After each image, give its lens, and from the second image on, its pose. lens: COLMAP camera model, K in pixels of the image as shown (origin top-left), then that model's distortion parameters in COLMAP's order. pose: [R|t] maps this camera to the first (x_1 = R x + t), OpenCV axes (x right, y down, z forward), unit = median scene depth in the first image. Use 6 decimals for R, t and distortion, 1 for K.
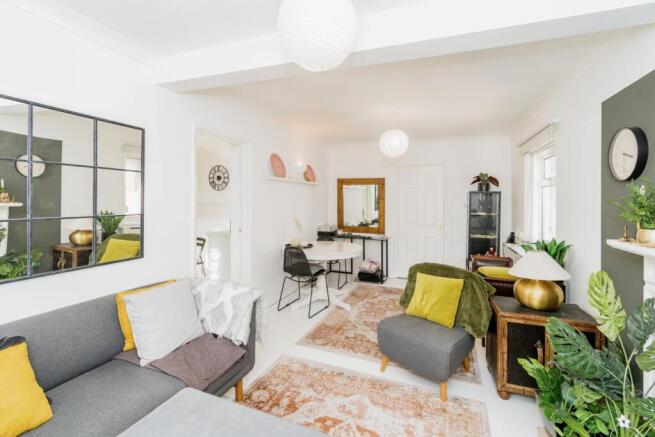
lens RADIAL K [[293.9, 0, 331.6], [0, 293.9, 196.5], [0, 0, 1]] dist [-0.001154, -0.000949]
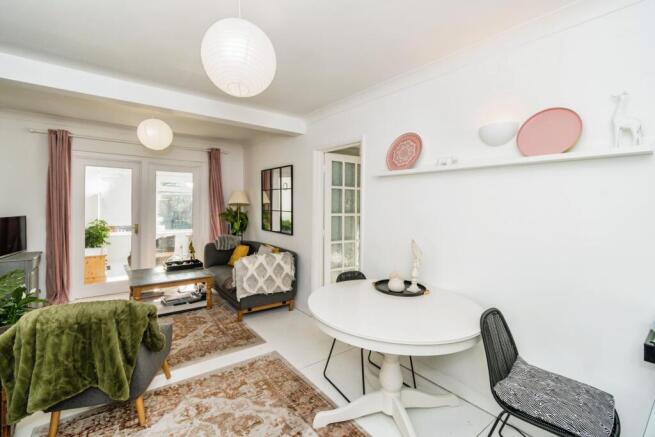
lens RADIAL K [[293.9, 0, 327.8], [0, 293.9, 213.8], [0, 0, 1]] dist [-0.001154, -0.000949]
pose [[-0.530436, 0.007218, -0.847694, 0.572633], [-0.005402, 0.999915, 0.011894, 0.039406], [0.847708, 0.010889, -0.530352, 1.582308]]
